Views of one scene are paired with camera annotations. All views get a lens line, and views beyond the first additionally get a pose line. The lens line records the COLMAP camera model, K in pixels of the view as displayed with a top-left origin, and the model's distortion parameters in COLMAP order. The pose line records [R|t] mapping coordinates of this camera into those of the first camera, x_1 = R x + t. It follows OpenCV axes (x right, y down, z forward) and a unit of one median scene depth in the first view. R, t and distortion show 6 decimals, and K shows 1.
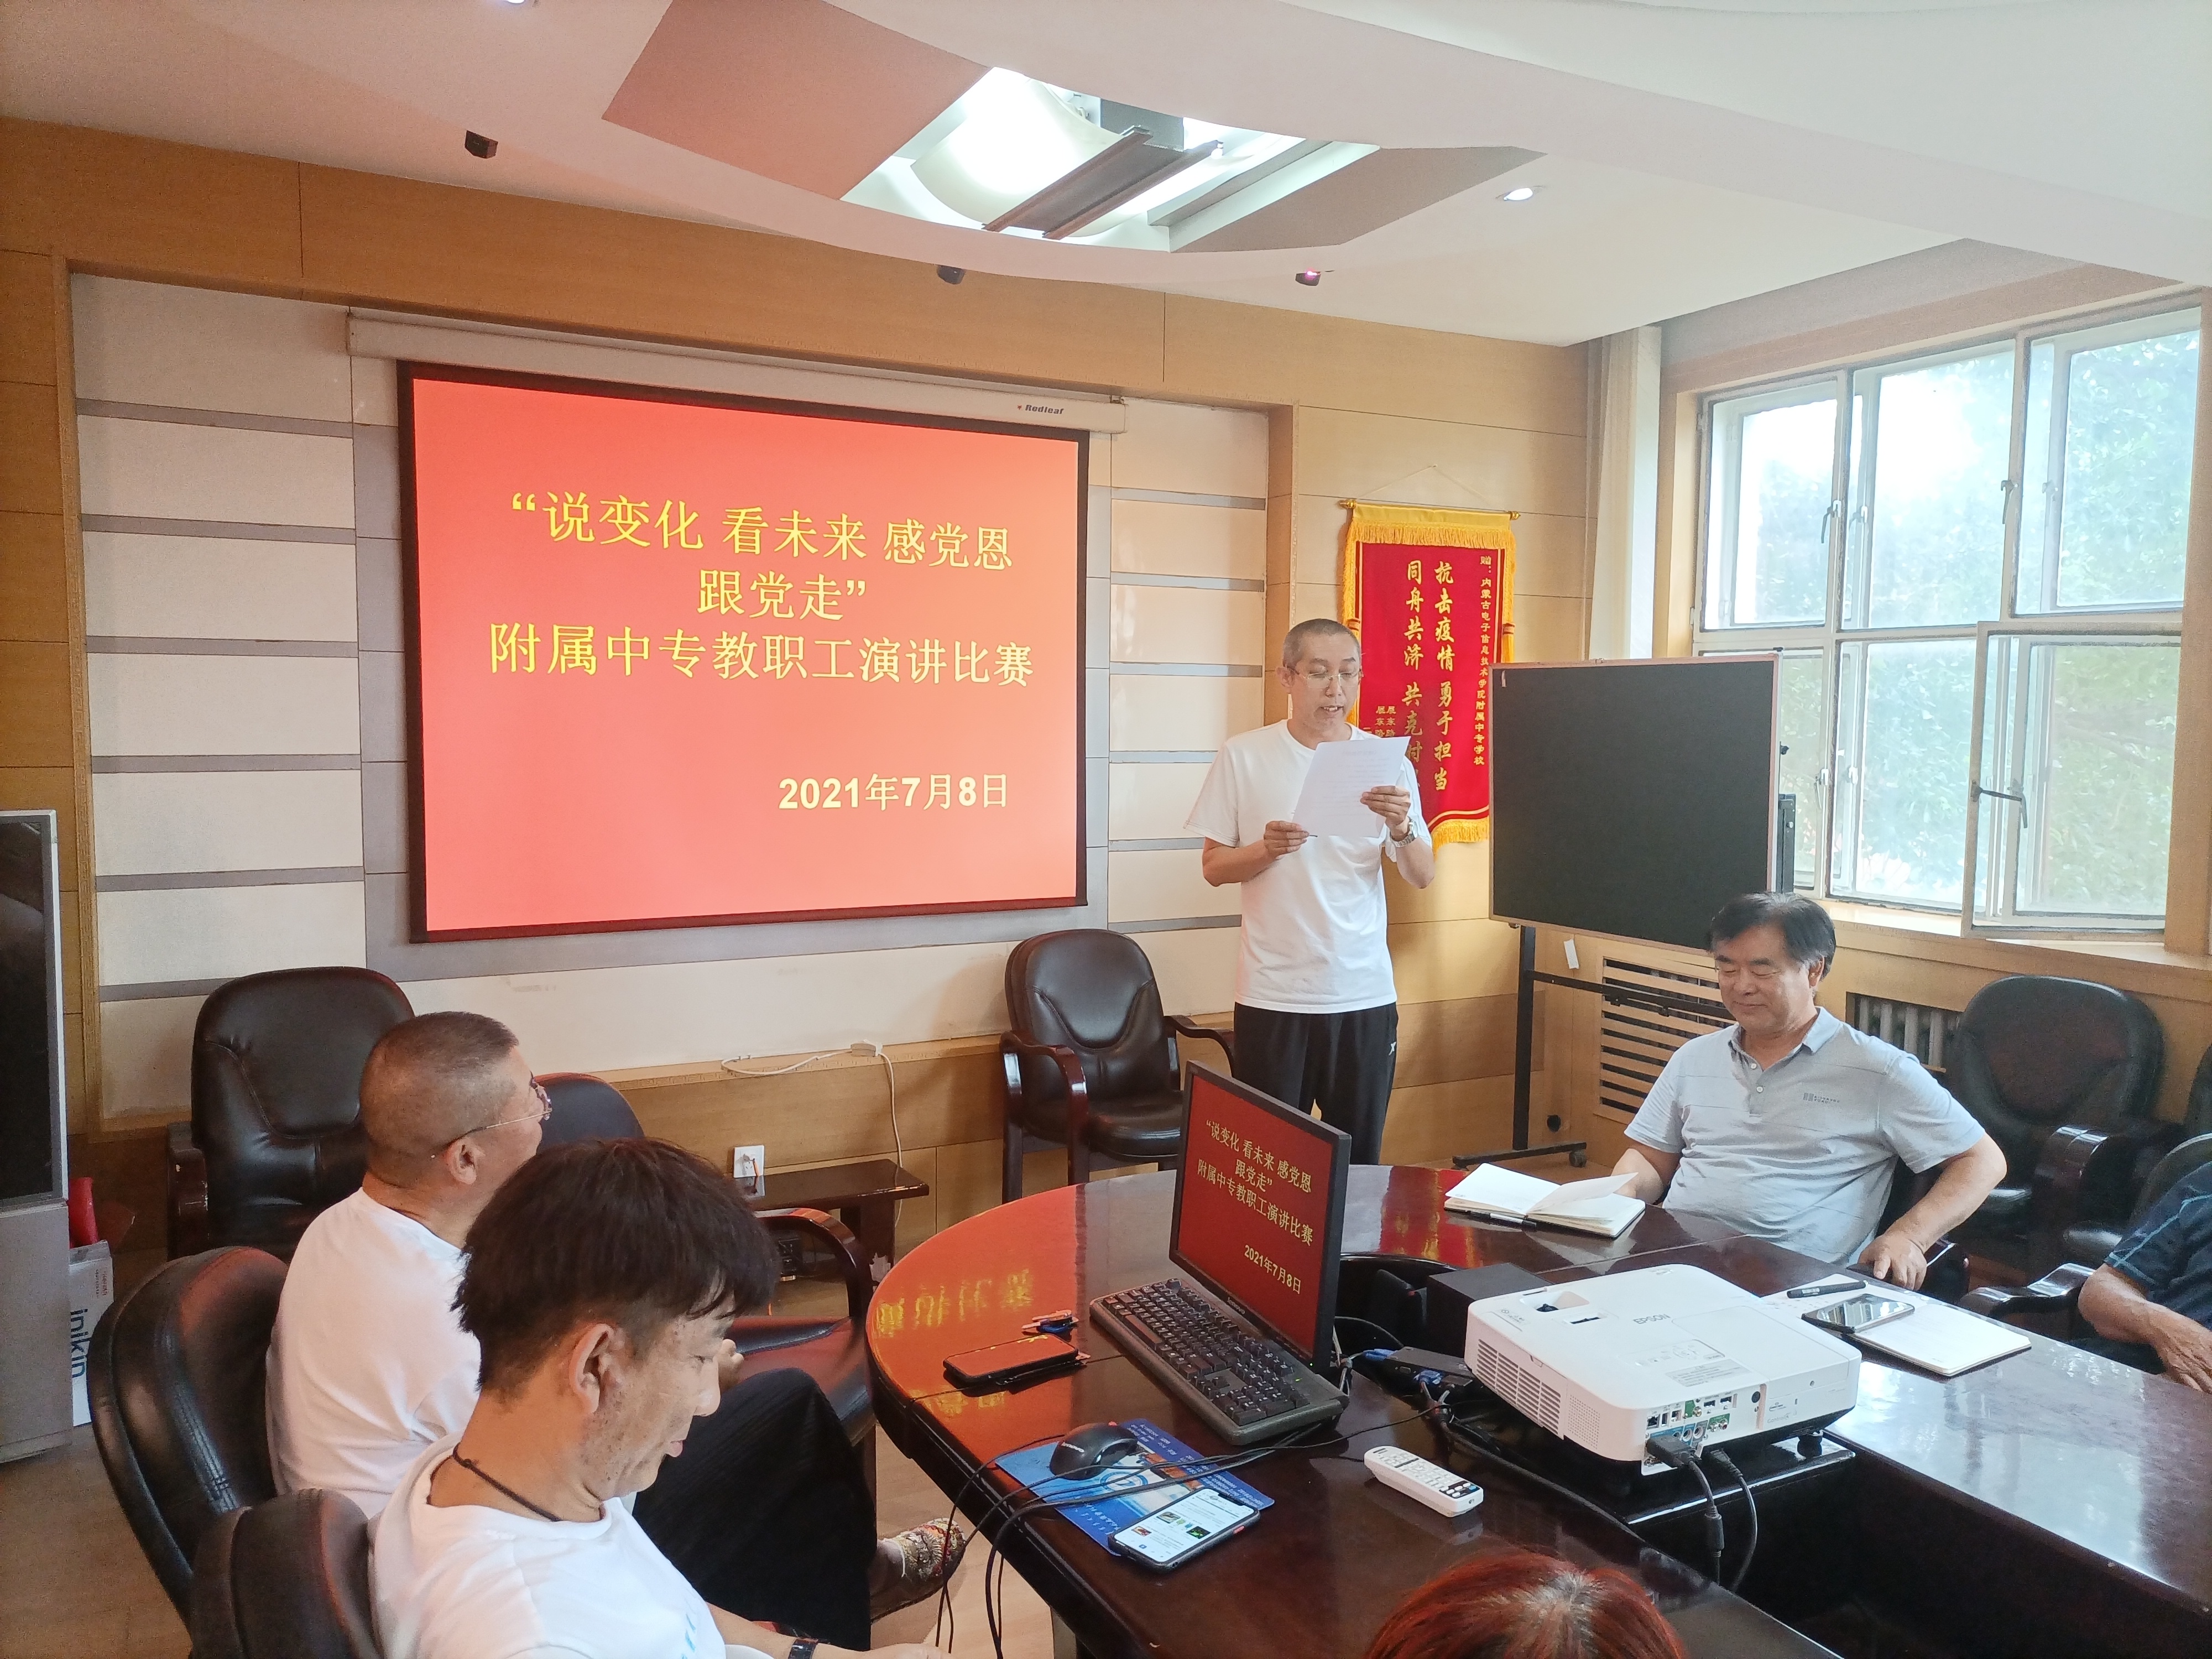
lens RADIAL K [[1644.7, 0, 1115.2], [0, 1644.7, 836.5], [0, 0, 1]] dist [-0.001370, 0.003718]
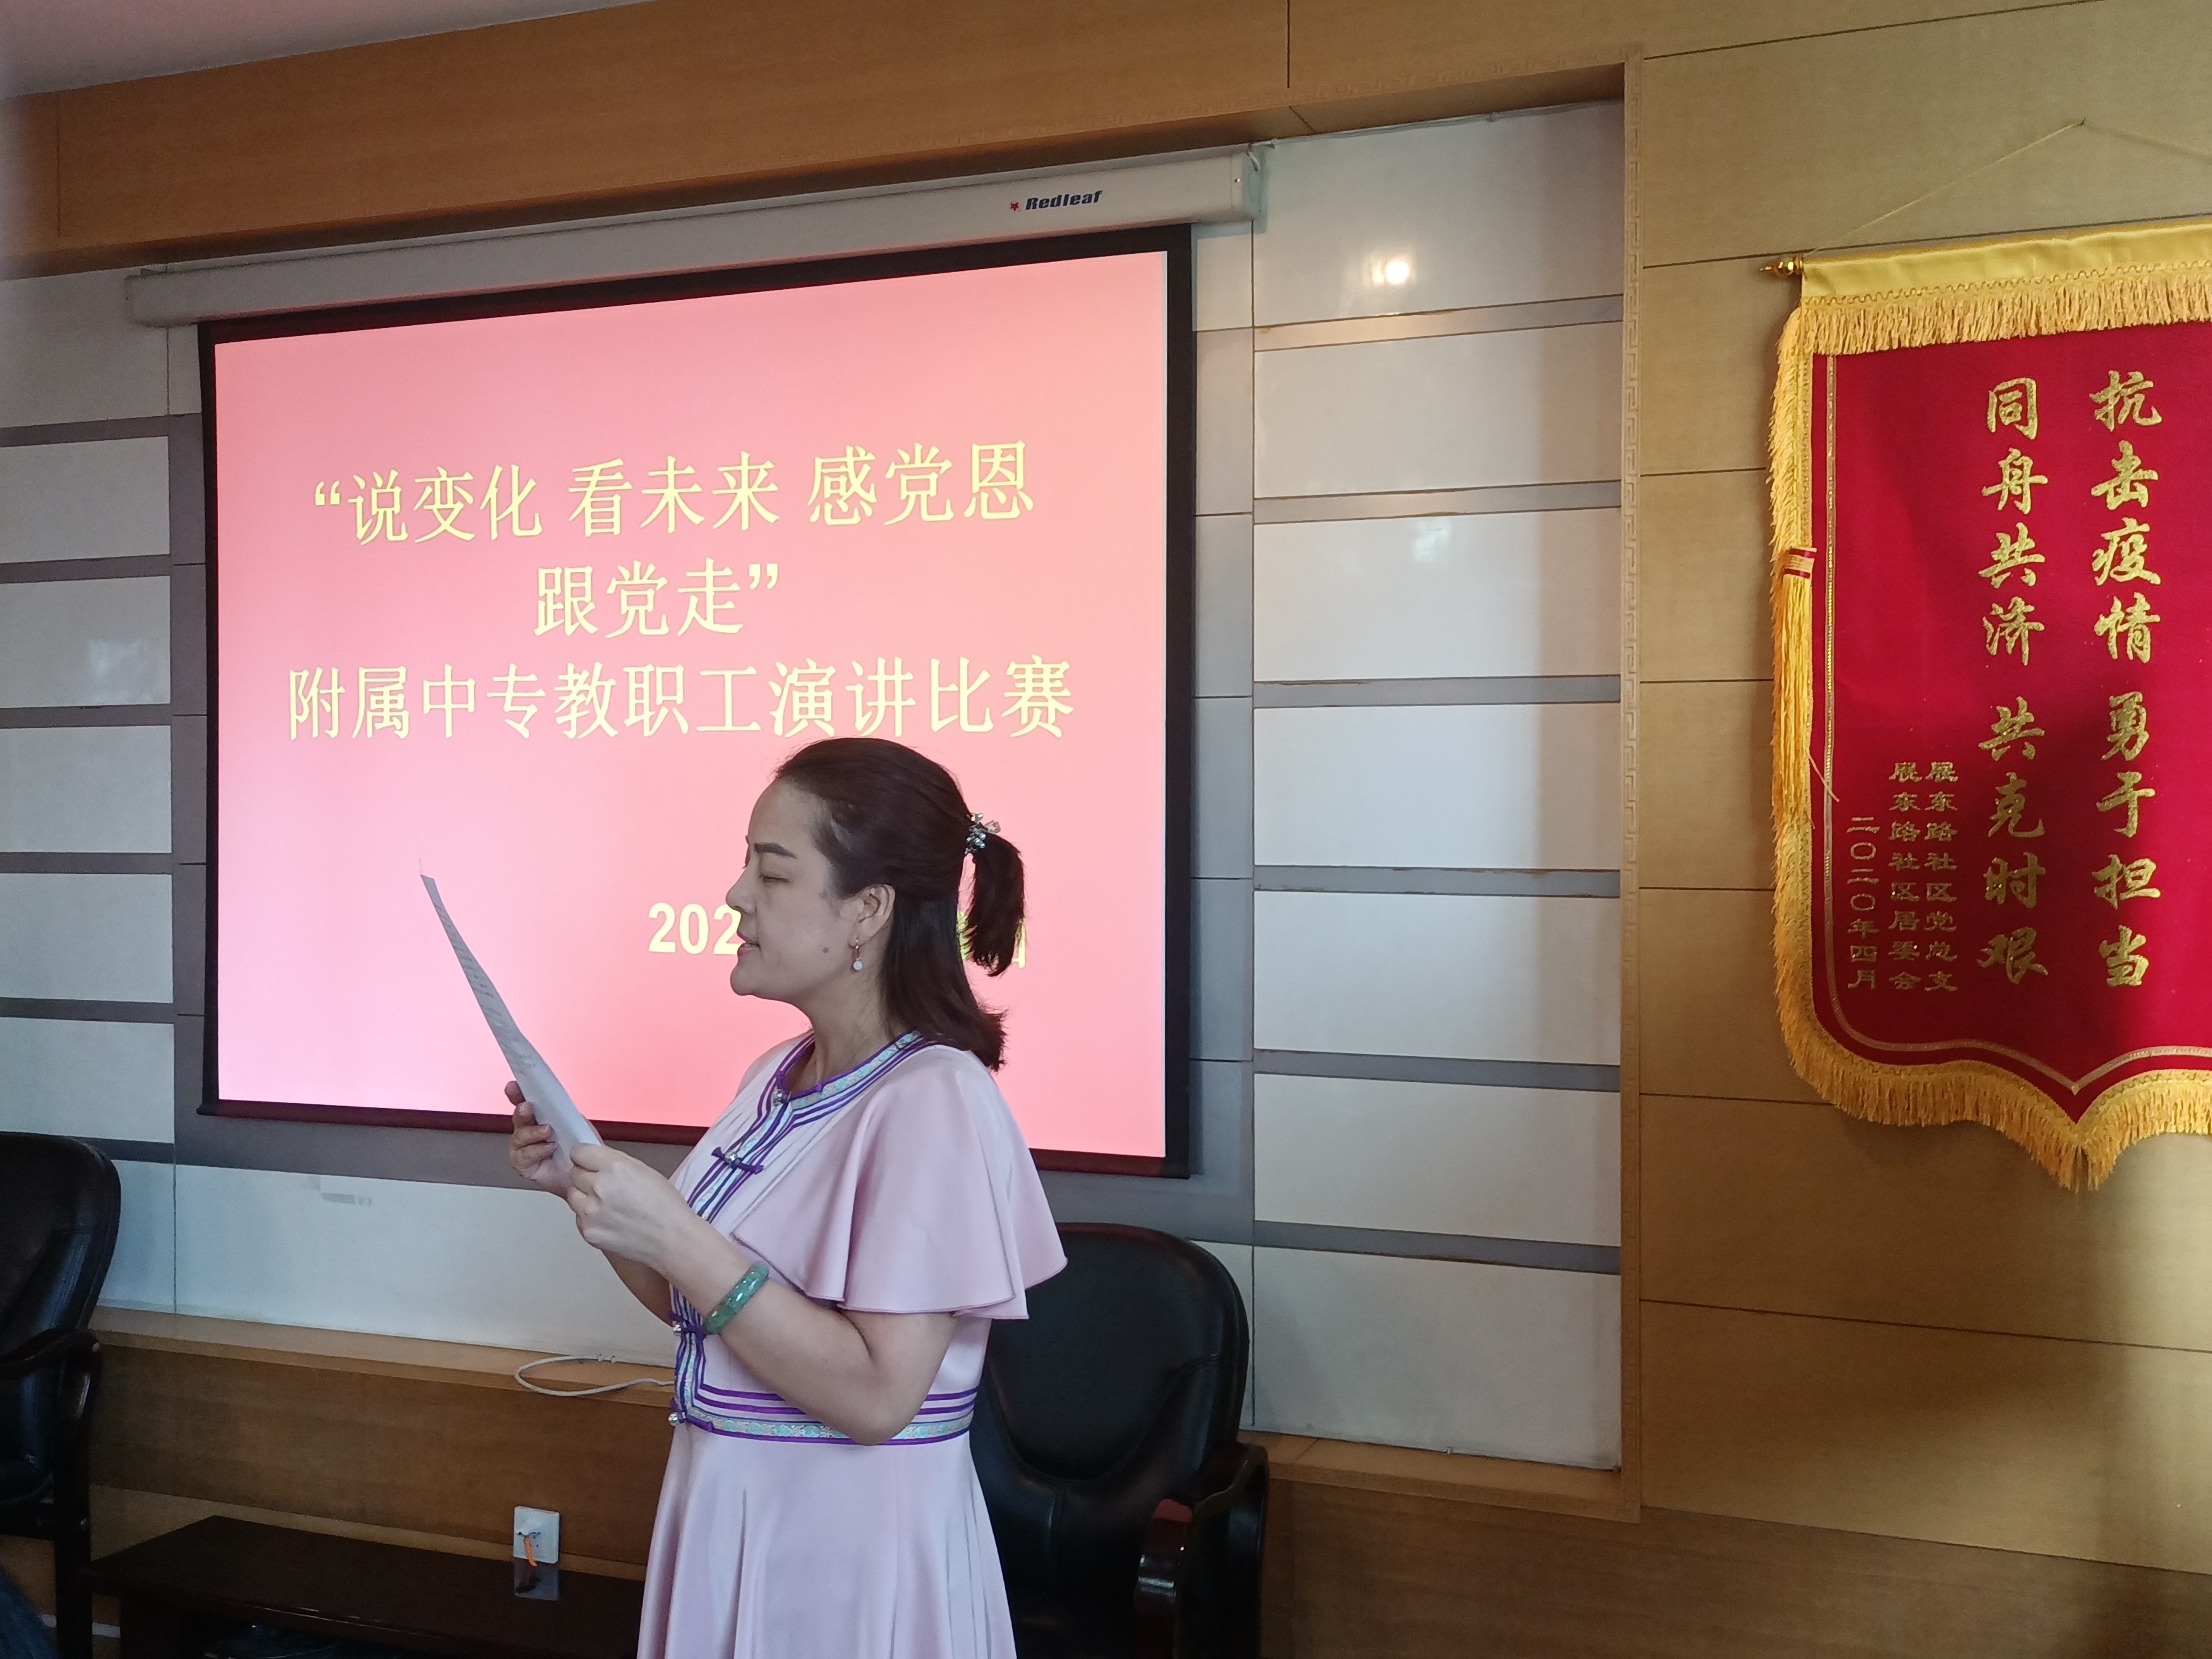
lens RADIAL K [[2184.4, 0, 1104.0], [0, 2184.4, 823.8], [0, 0, 1]] dist [0.024343, 0.000000]
pose [[0.641685, 0.003434, -0.766961, 0.494676], [-0.048939, 0.998136, -0.036476, -0.040889], [0.765405, 0.060940, 0.640657, 0.587564]]
